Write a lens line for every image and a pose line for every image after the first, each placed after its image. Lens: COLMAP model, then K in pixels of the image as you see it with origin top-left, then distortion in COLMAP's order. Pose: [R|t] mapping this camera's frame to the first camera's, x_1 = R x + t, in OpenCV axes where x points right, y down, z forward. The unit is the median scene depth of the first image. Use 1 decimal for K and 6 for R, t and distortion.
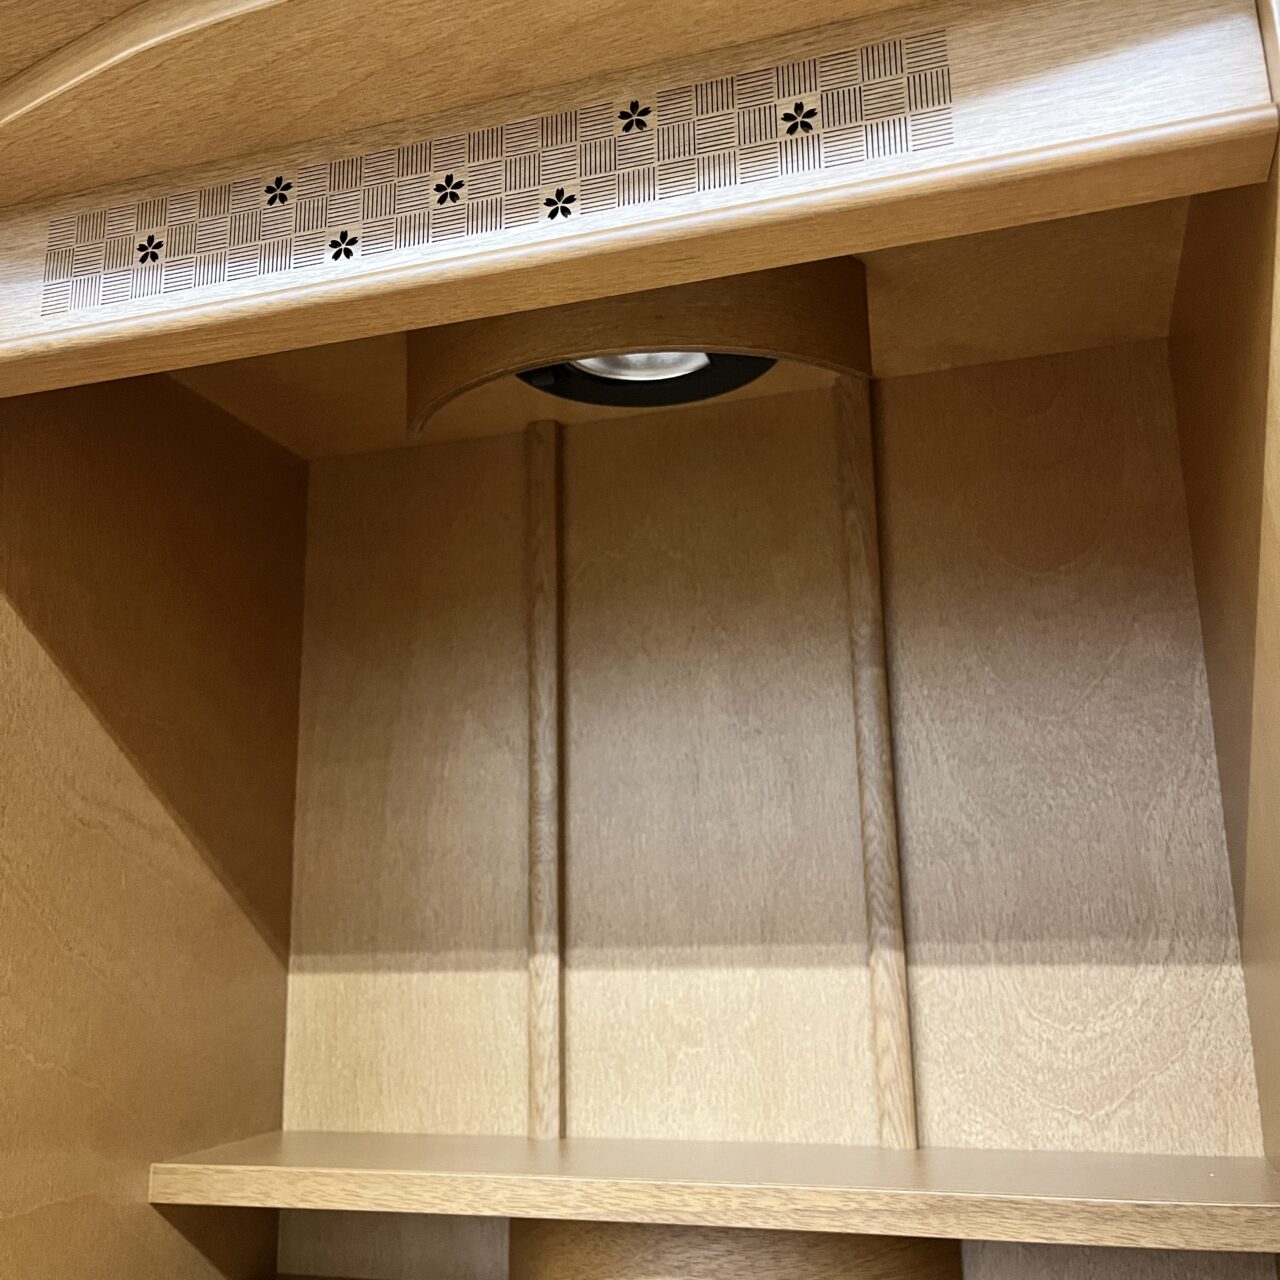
lens RADIAL K [[1304.7, 0, 641.7], [0, 1304.7, 633.6], [0, 0, 1]] dist [0.002023, 0.000000]
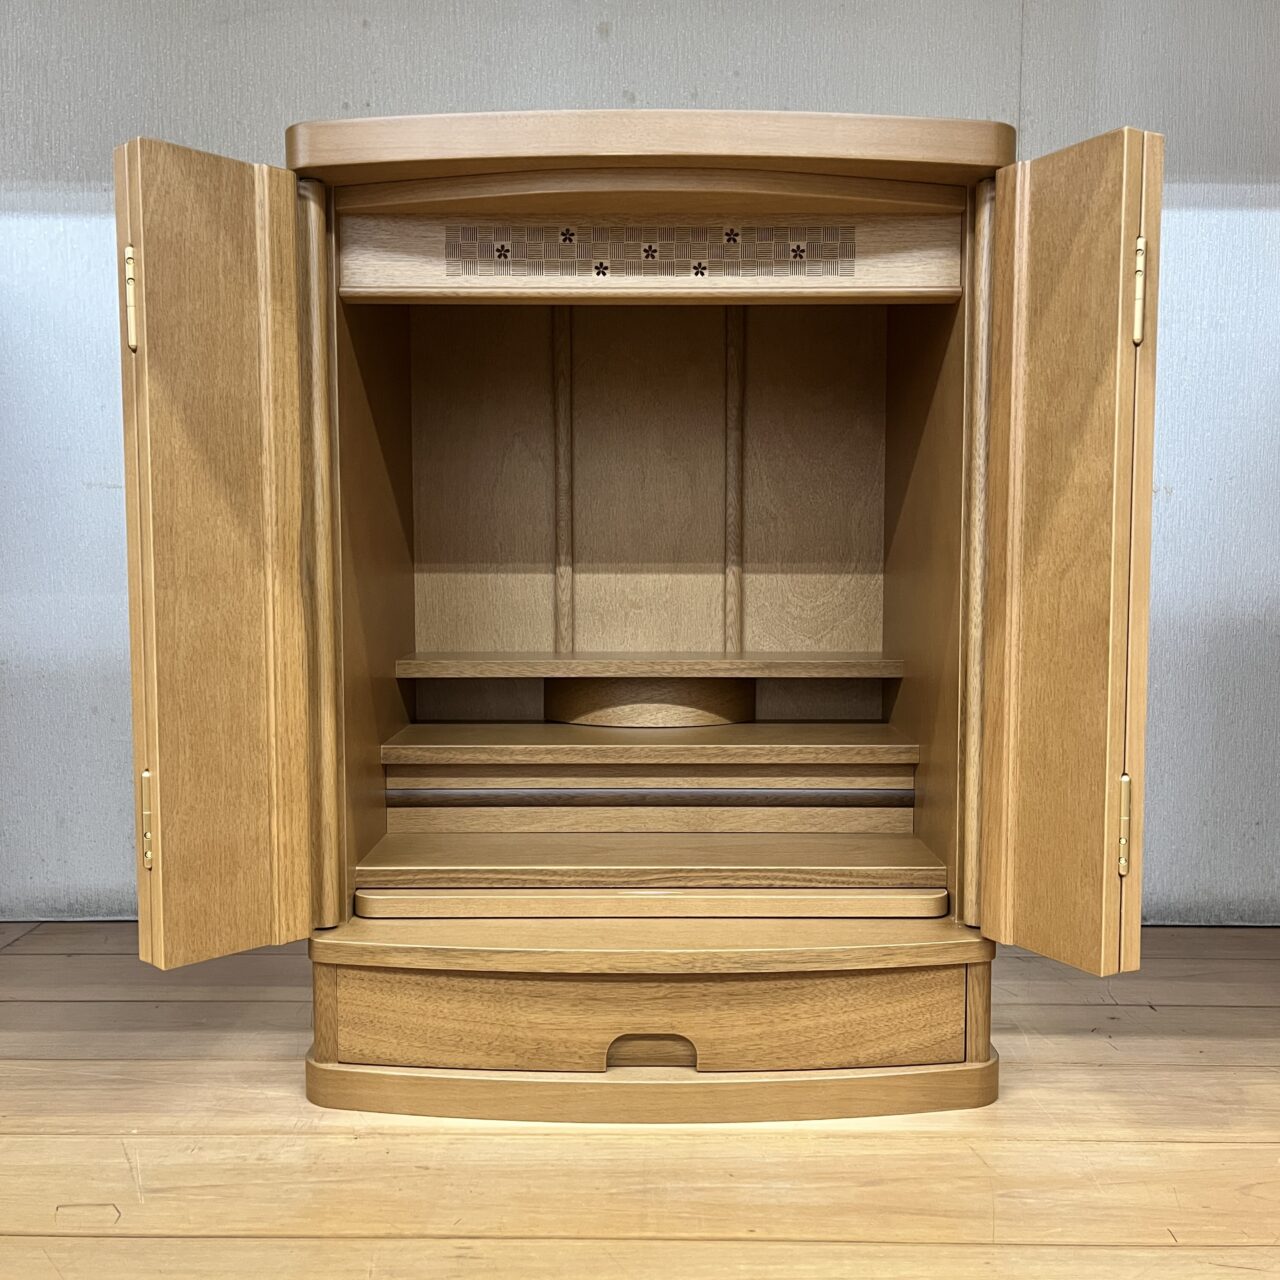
lens RADIAL K [[1304.7, 0, 639.5], [0, 1304.7, 644.8], [0, 0, 1]] dist [0.002023, 0.000000]
pose [[0.950258, -0.002655, 0.311452, -0.639559], [-0.087890, 0.957039, 0.276317, -0.218023], [-0.298805, -0.289946, 0.909201, -0.964113]]
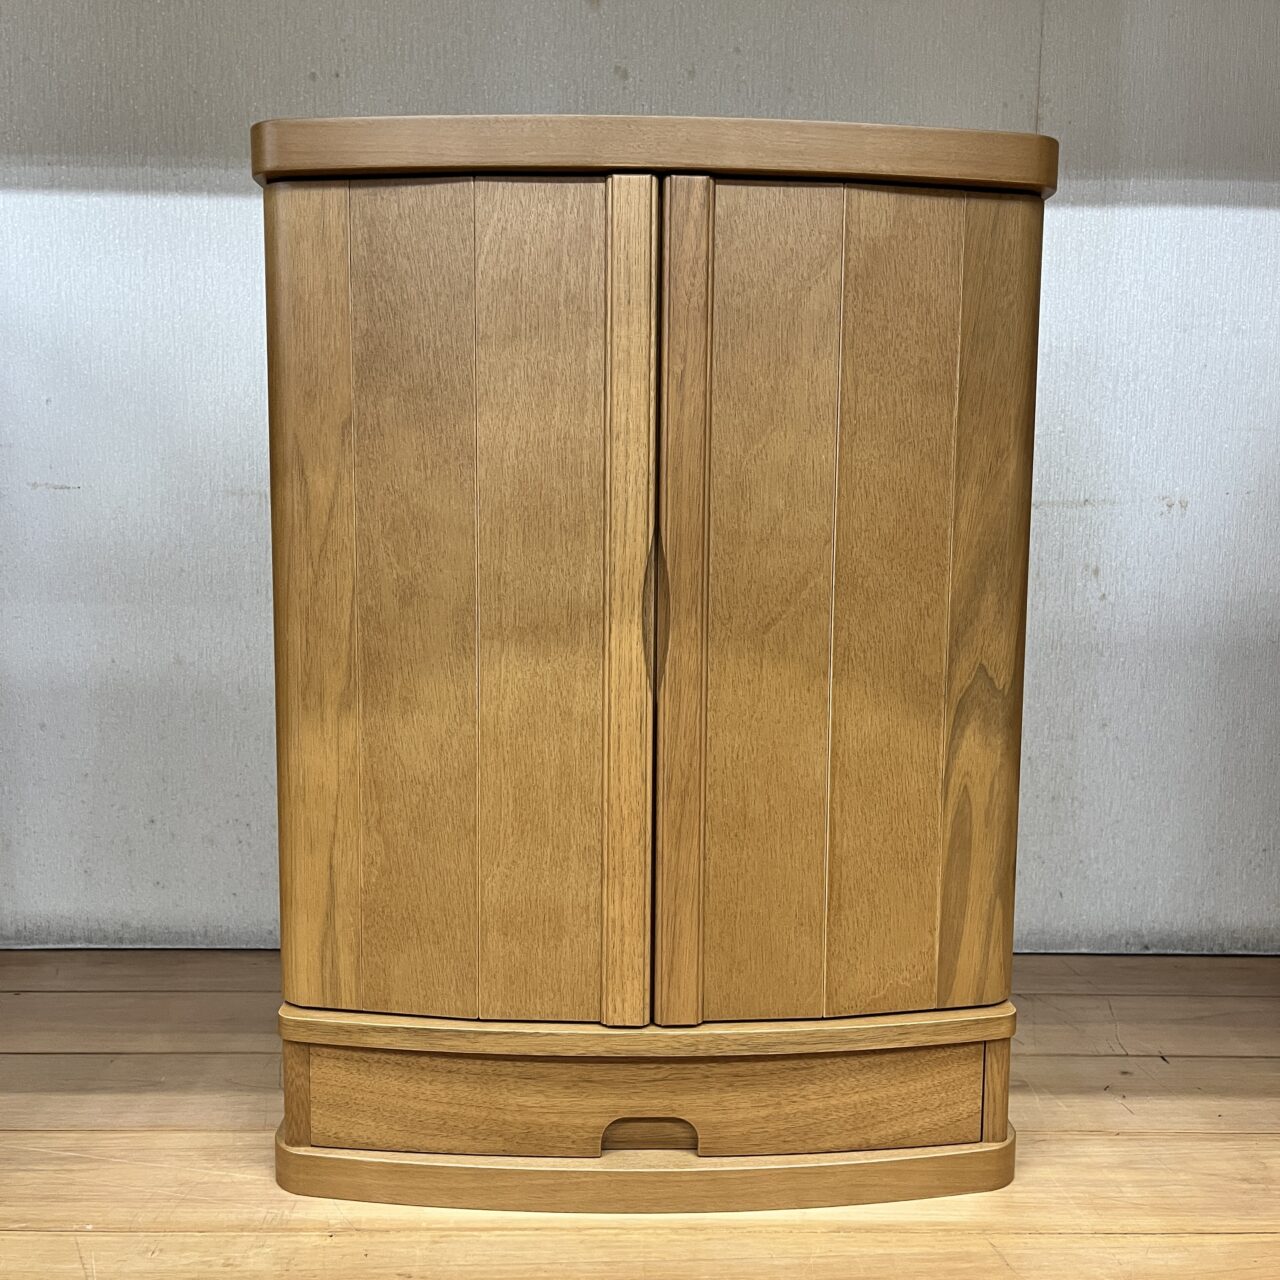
lens RADIAL K [[1304.7, 0, 640.4], [0, 1304.7, 635.2], [0, 0, 1]] dist [0.002023, 0.000000]
pose [[0.939828, -0.007858, 0.341557, -0.643049], [-0.105160, 0.944545, 0.311089, -0.286656], [-0.325060, -0.328288, 0.886884, -0.825784]]
